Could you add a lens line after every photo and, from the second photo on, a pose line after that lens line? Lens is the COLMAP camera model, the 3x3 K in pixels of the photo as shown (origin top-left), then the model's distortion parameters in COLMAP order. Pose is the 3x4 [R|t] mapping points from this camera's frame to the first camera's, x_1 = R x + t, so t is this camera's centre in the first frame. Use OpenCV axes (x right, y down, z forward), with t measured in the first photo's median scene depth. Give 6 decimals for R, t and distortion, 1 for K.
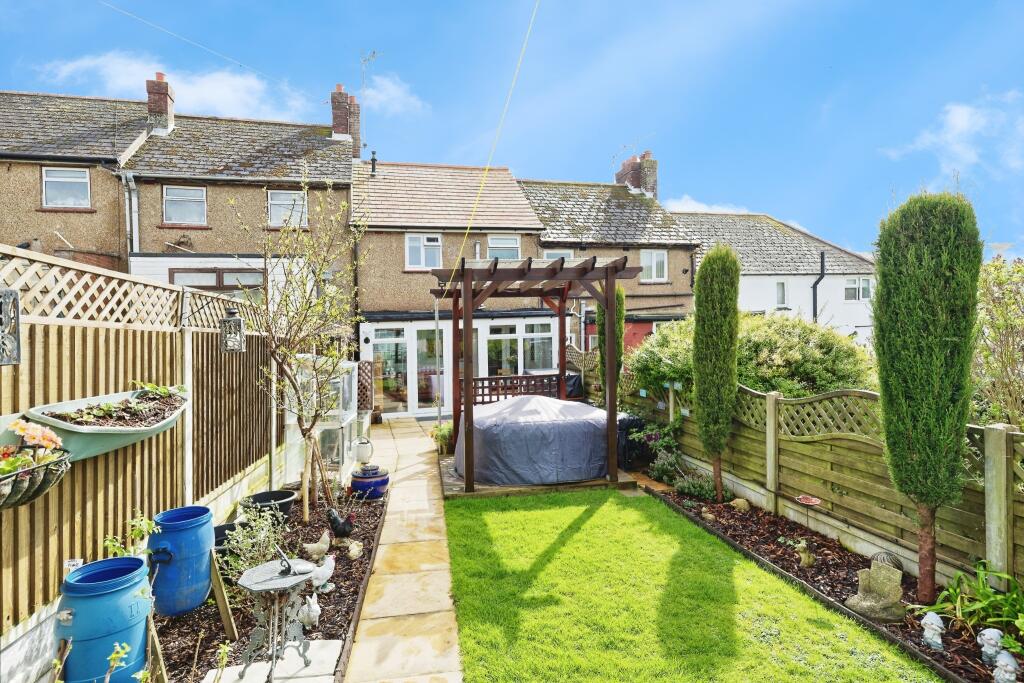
lens RADIAL K [[492.7, 0, 511.4], [0, 492.7, 337.1], [0, 0, 1]] dist [-0.002187, -0.000010]
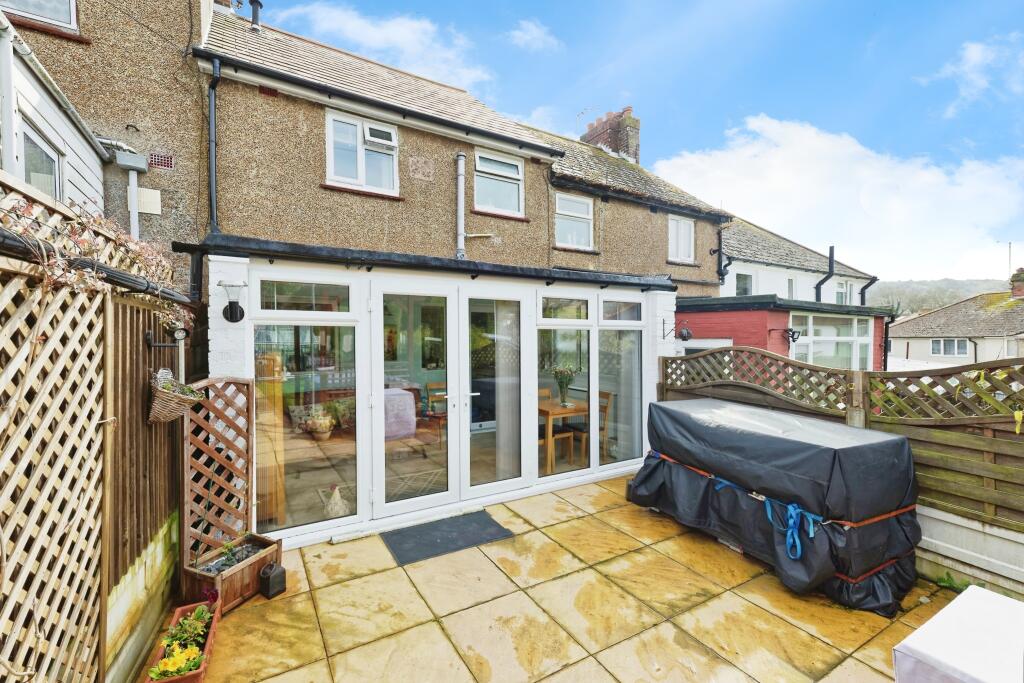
lens RADIAL K [[450.7, 0, 499.8], [0, 450.7, 366.5], [0, 0, 1]] dist [0.017100, 0.000173]
pose [[0.974602, 0.028473, 0.222125, -0.141701], [-0.044166, 0.996842, 0.066003, 0.011365], [-0.219544, -0.074137, 0.972782, 0.503354]]
